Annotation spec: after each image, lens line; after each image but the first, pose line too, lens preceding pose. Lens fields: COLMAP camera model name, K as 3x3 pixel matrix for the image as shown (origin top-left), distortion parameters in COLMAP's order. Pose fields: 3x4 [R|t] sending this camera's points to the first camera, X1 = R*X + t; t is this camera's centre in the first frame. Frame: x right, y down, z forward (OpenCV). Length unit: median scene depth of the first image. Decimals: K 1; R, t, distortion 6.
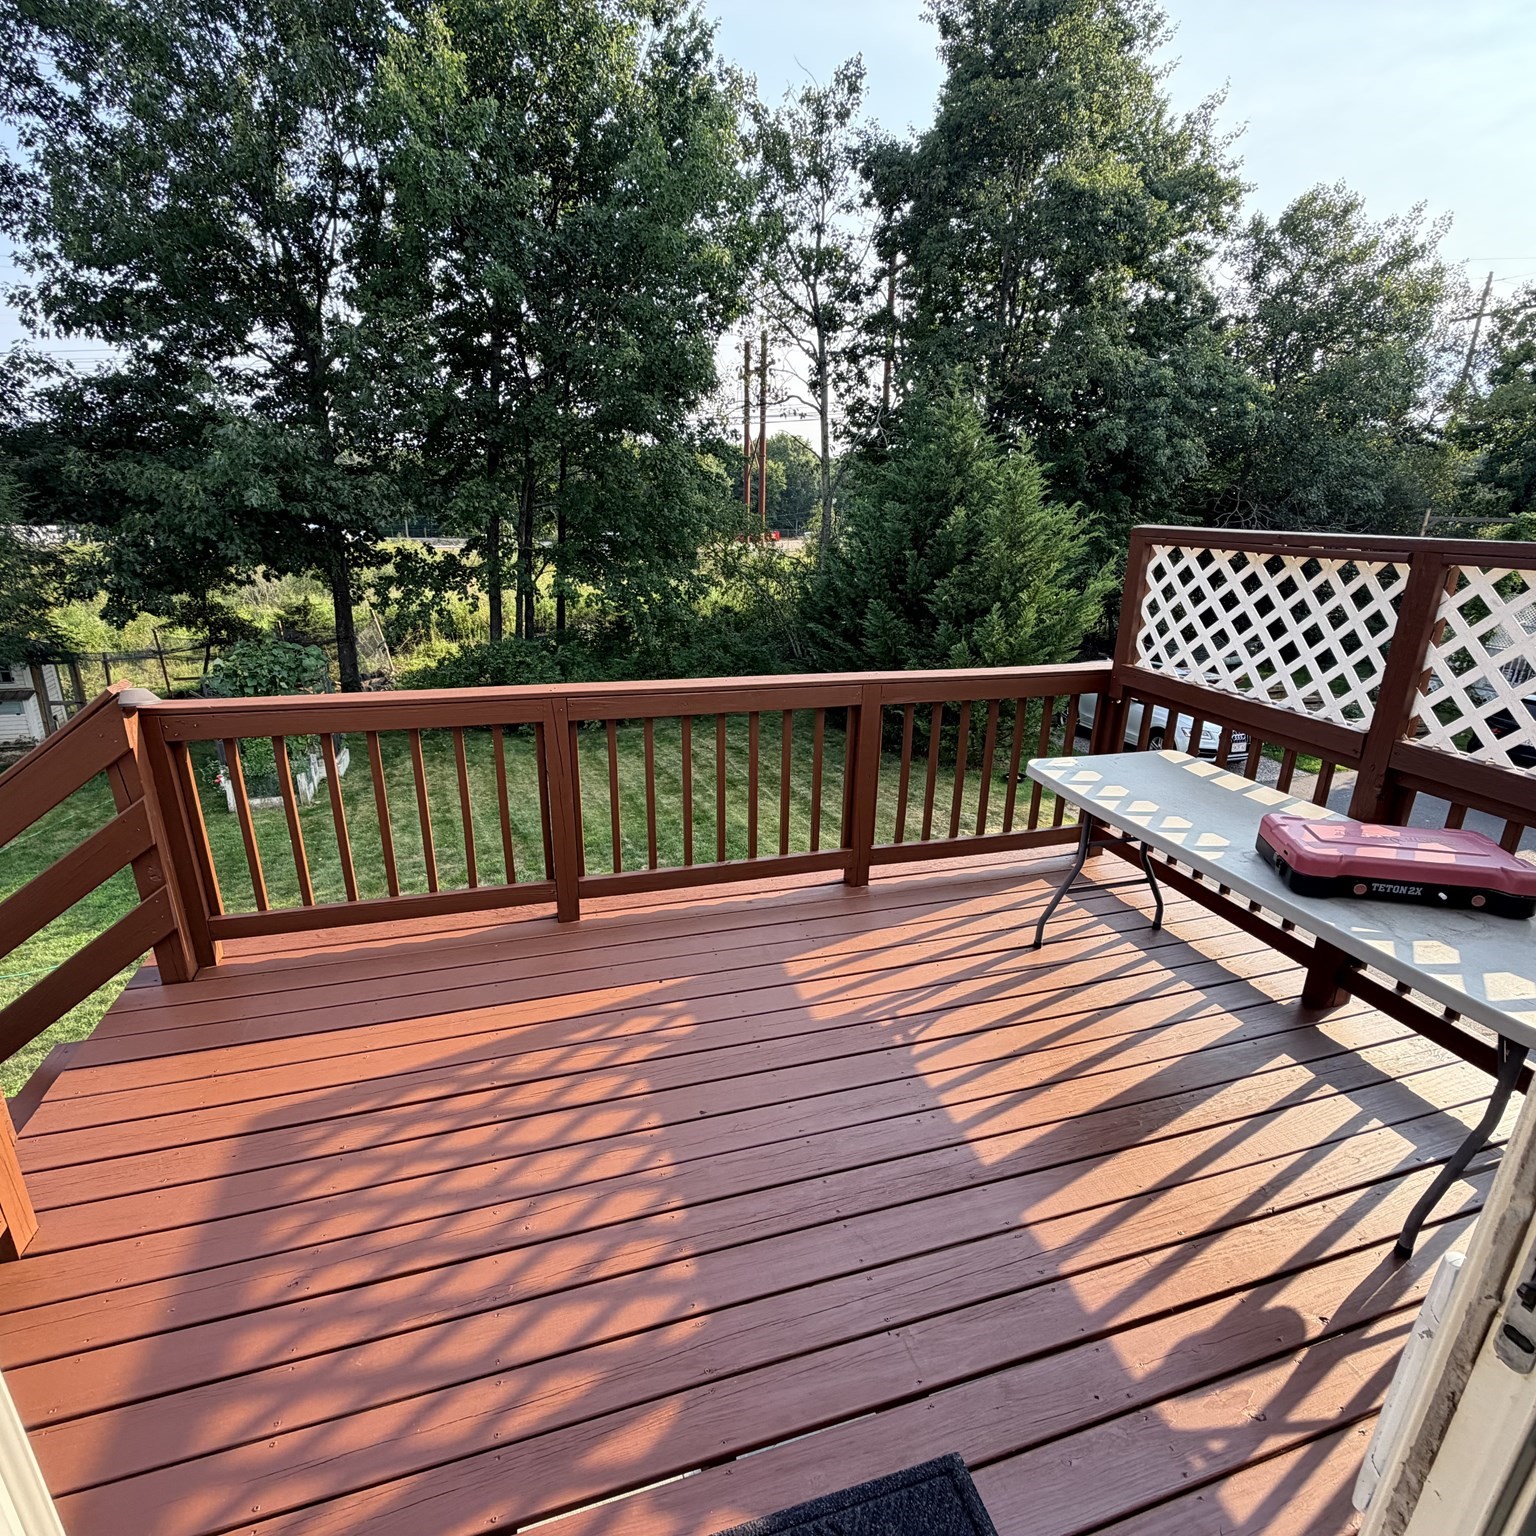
lens RADIAL K [[820.0, 0, 766.4], [0, 820.0, 762.2], [0, 0, 1]] dist [-0.001413, 0.000835]
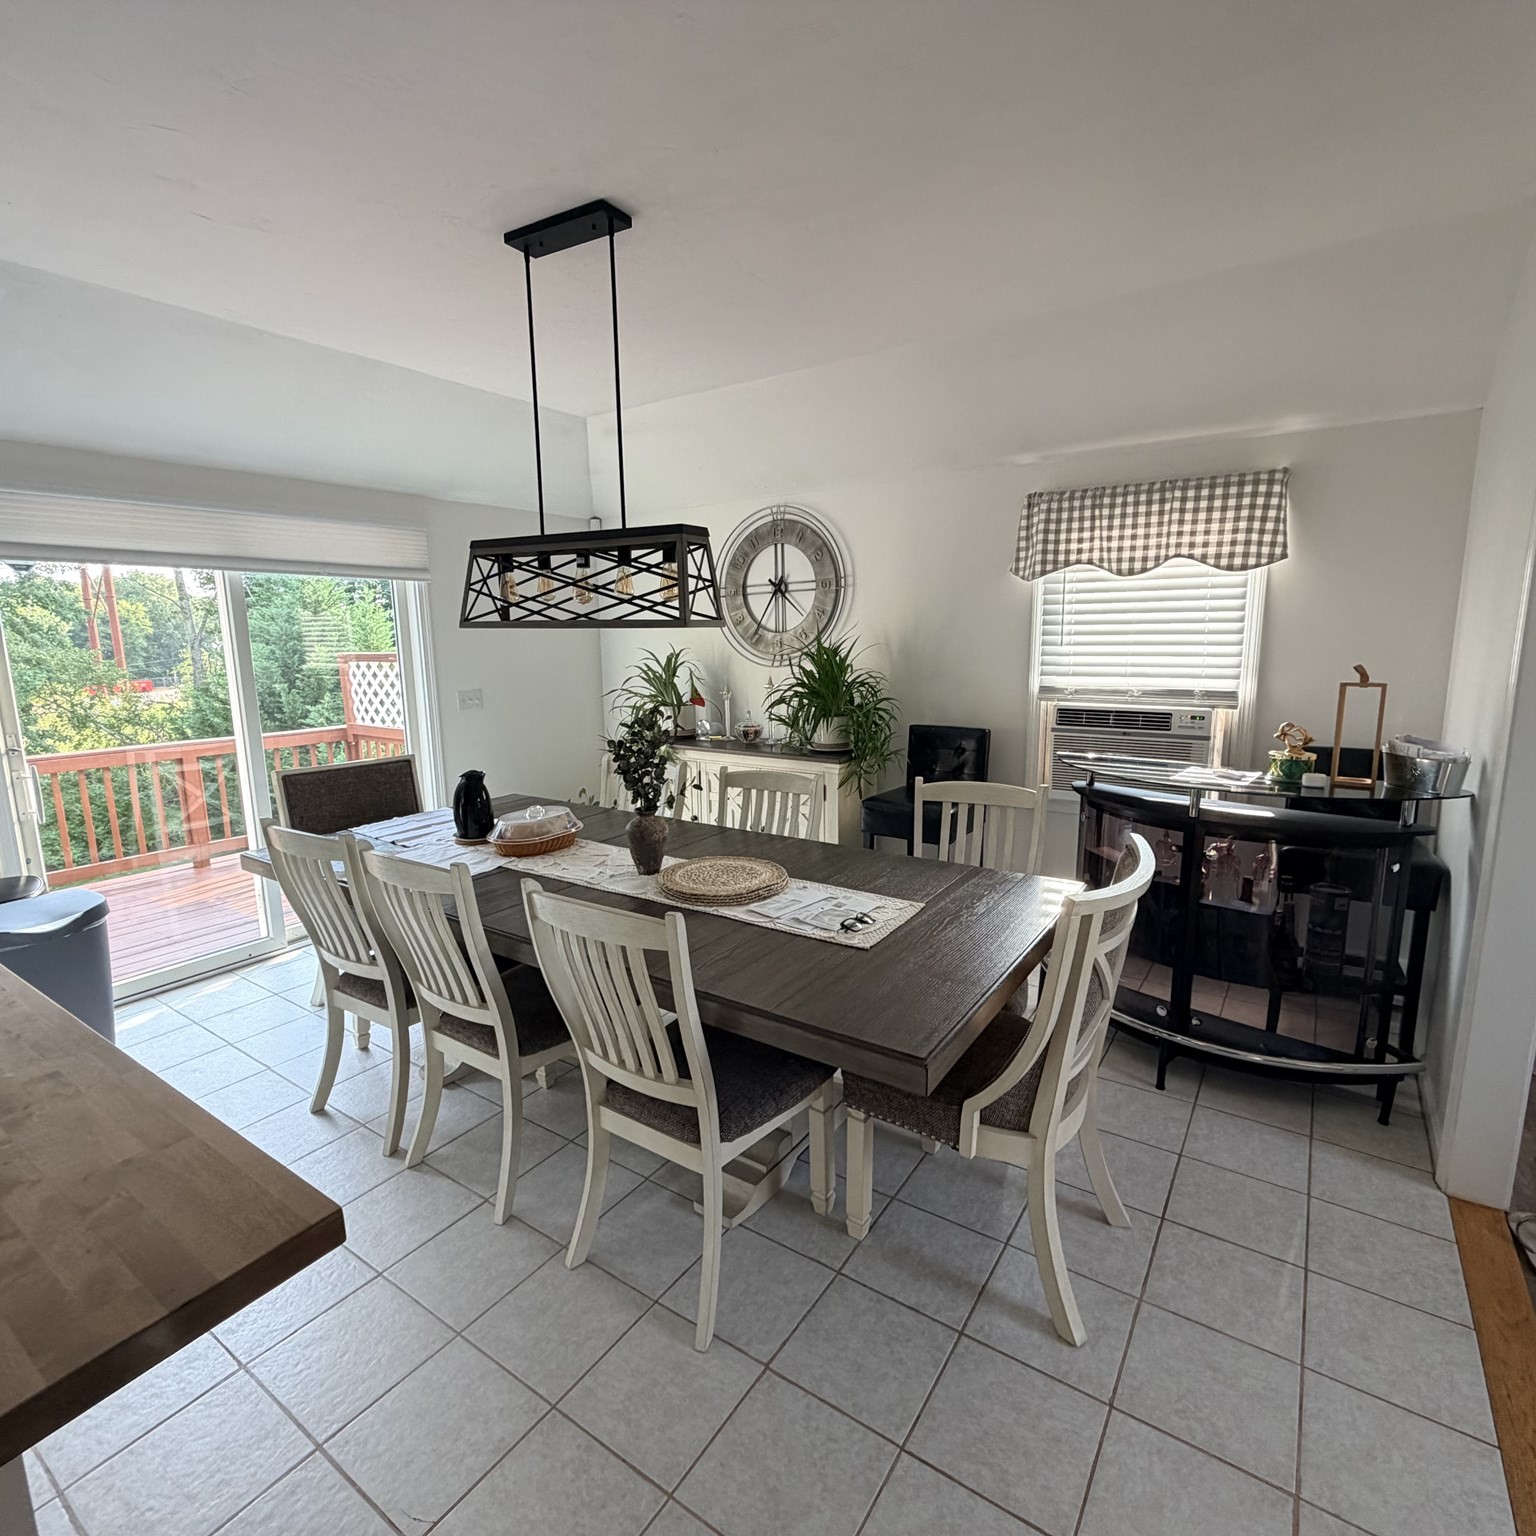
lens RADIAL K [[820.0, 0, 766.4], [0, 820.0, 762.2], [0, 0, 1]] dist [-0.001413, 0.000835]
pose [[0.790671, -0.132237, 0.597790, 0.016761], [0.221306, 0.972106, -0.077672, 0.113320], [-0.570844, 0.193708, 0.797881, -0.362248]]
